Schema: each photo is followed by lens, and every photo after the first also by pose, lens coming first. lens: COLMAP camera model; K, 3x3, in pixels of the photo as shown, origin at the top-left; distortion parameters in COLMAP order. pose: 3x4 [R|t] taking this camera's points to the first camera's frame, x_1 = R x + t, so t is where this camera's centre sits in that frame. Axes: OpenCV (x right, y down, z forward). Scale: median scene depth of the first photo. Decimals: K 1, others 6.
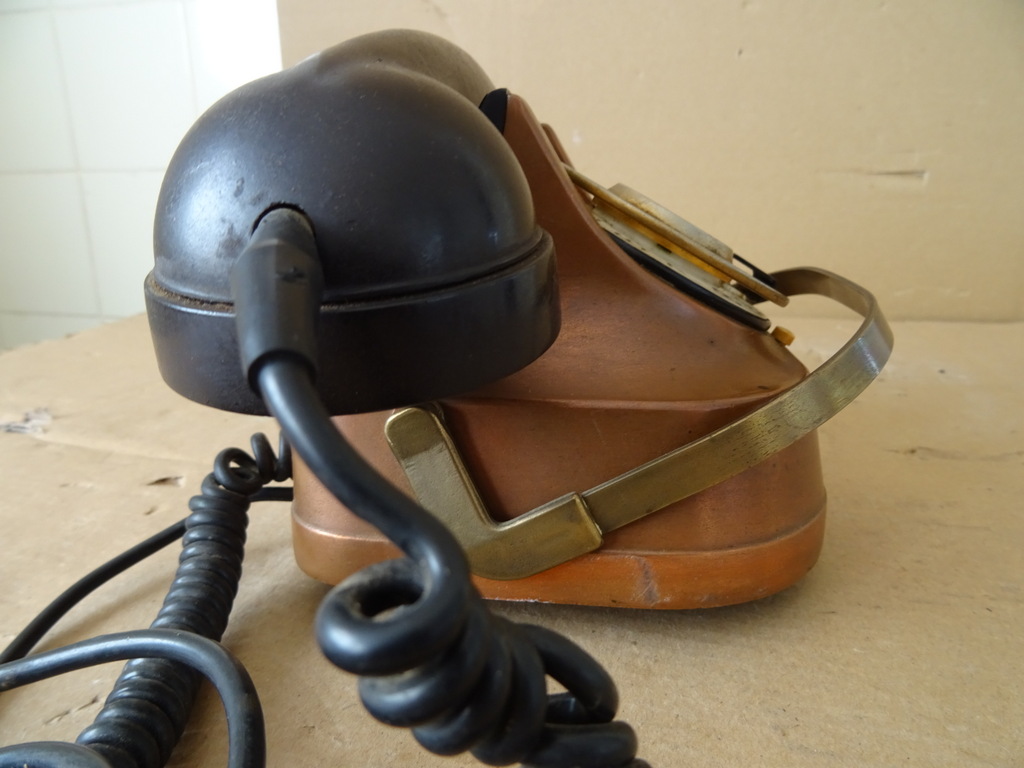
lens RADIAL K [[732.0, 0, 514.6], [0, 732.0, 385.3], [0, 0, 1]] dist [0.016498, -0.030879]
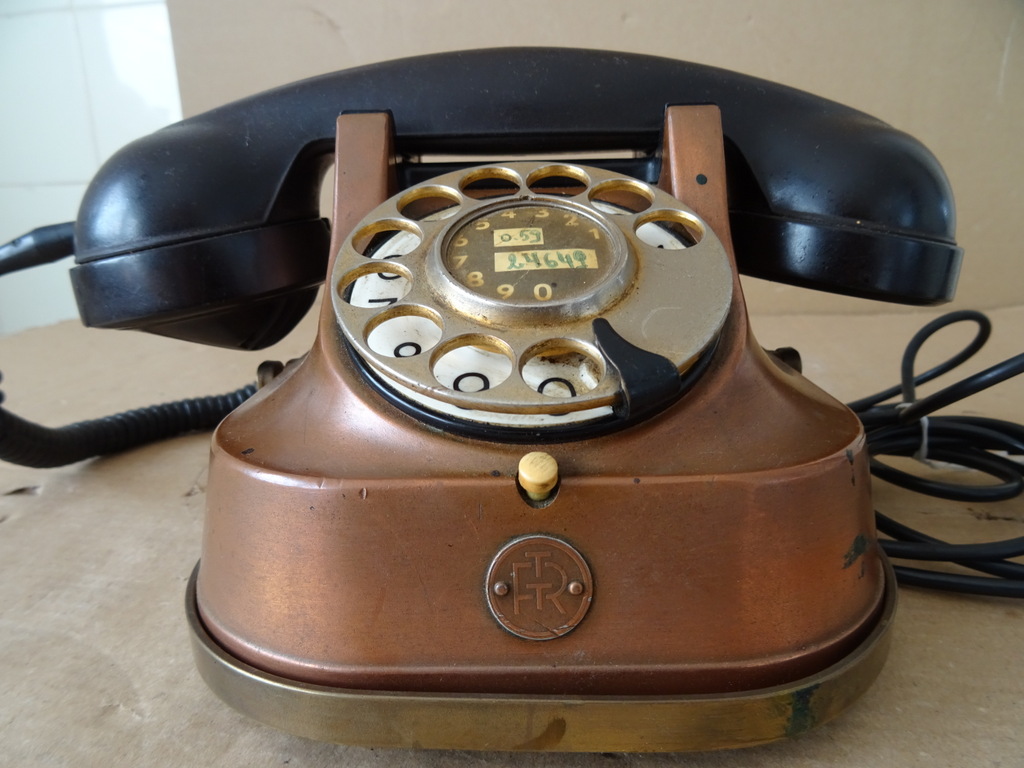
lens RADIAL K [[732.0, 0, 511.6], [0, 732.0, 383.9], [0, 0, 1]] dist [0.016498, -0.030879]
pose [[0.996860, -0.031890, 0.072477, 0.132804], [0.032446, 0.999452, -0.006504, 0.010504], [-0.072230, 0.008835, 0.997349, -0.067269]]
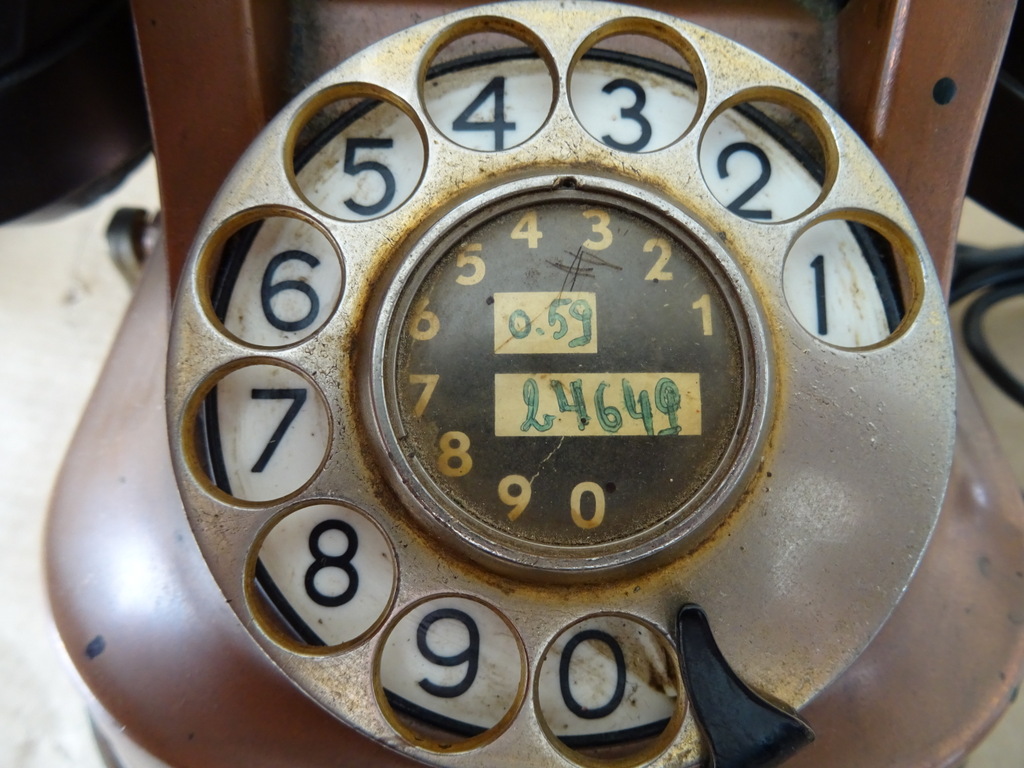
lens RADIAL K [[732.0, 0, 509.4], [0, 732.0, 397.7], [0, 0, 1]] dist [0.016498, -0.030879]
pose [[0.995887, -0.040357, 0.081118, 0.146368], [-0.018730, 0.784274, 0.620131, -0.253951], [-0.088645, -0.619100, 0.780293, 0.270504]]
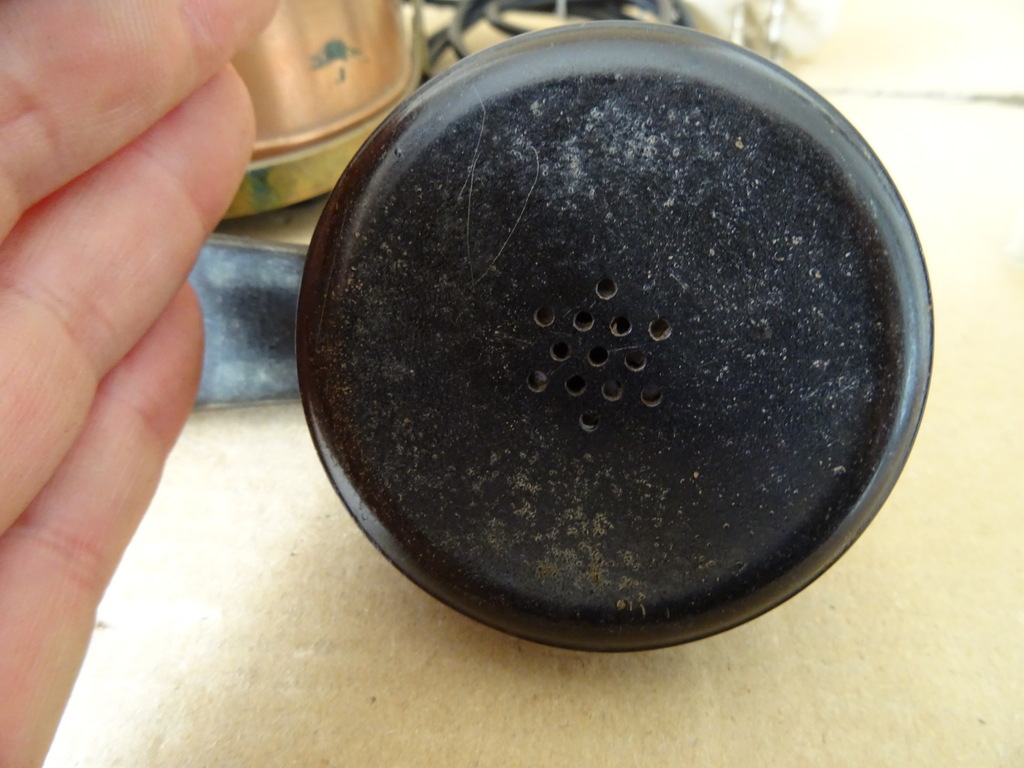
lens RADIAL K [[732.0, 0, 513.8], [0, 732.0, 375.5], [0, 0, 1]] dist [0.016498, -0.030879]
pose [[0.969943, -0.128870, 0.206406, 0.401540], [0.021820, 0.890890, 0.453695, 0.099567], [-0.242353, -0.435554, 0.866924, -0.213958]]
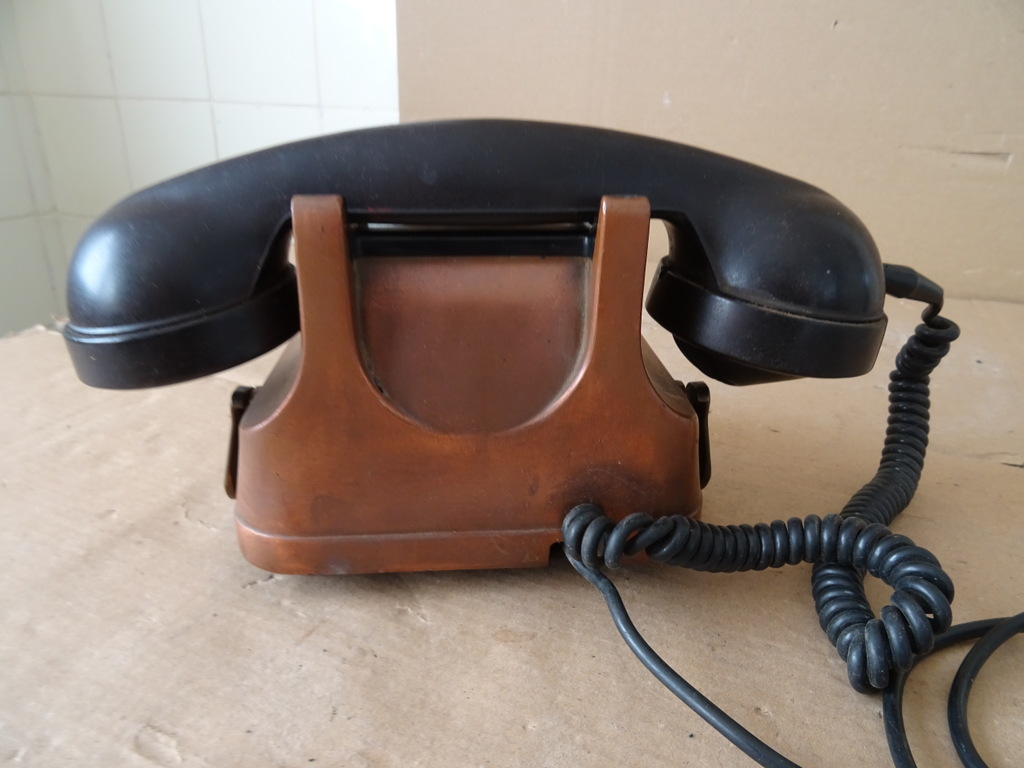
lens RADIAL K [[732.0, 0, 515.1], [0, 732.0, 383.4], [0, 0, 1]] dist [0.016498, -0.030879]
pose [[0.990308, 0.082571, -0.111677, 0.047622], [-0.068571, 0.989927, 0.123864, -0.120133], [0.120779, -0.115006, 0.985995, -0.251573]]
